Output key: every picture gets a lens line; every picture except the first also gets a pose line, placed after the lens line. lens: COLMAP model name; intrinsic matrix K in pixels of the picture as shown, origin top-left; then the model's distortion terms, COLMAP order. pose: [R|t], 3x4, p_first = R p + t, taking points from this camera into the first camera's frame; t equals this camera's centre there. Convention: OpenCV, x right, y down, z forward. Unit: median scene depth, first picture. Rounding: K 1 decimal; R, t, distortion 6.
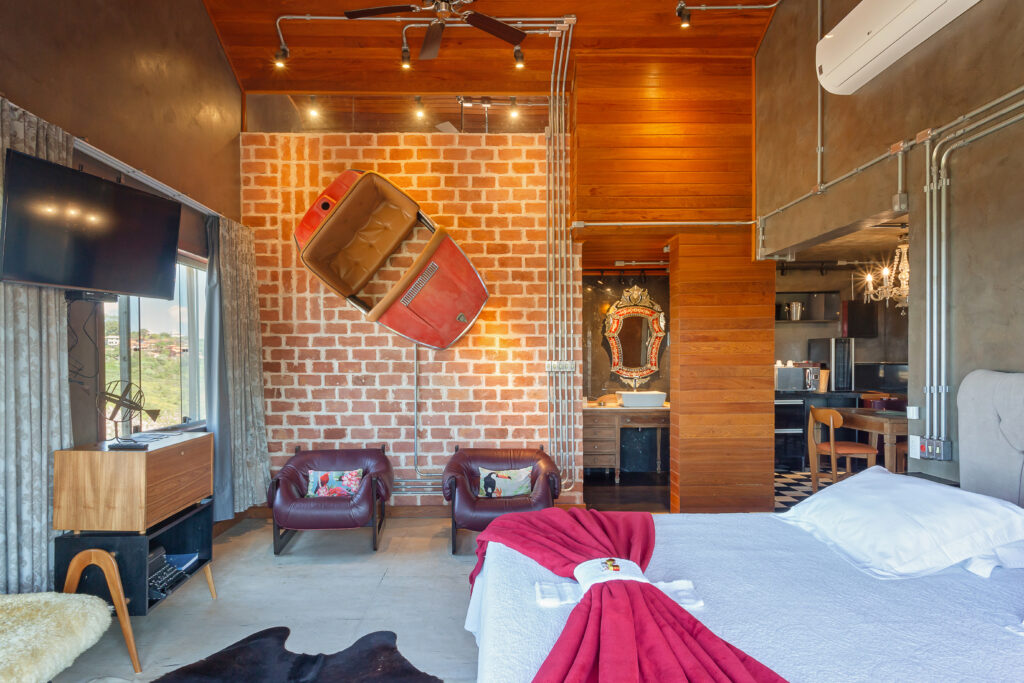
lens RADIAL K [[599.7, 0, 497.3], [0, 599.7, 366.8], [0, 0, 1]] dist [0.005573, 0.000183]
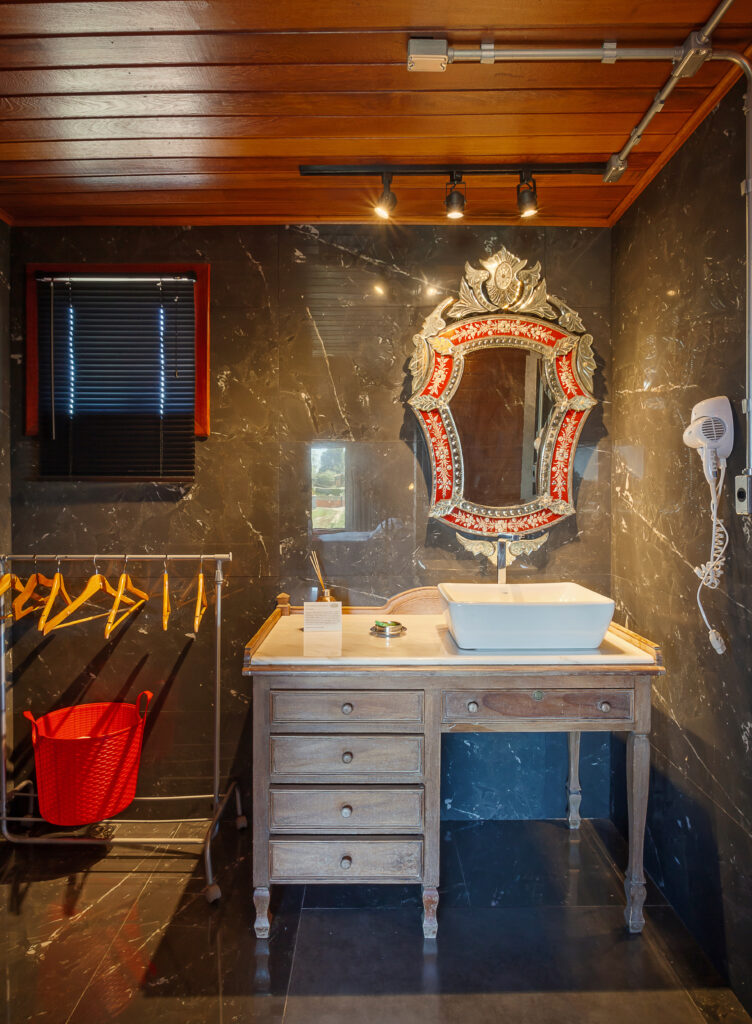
lens RADIAL K [[631.6, 0, 371.4], [0, 631.6, 510.4], [0, 0, 1]] dist [-0.022848, 0.001760]
pose [[0.999986, 0.003667, 0.003690, 0.157952], [-0.003618, 0.999909, -0.013013, 0.008706], [-0.003738, 0.013000, 0.999909, 0.661742]]
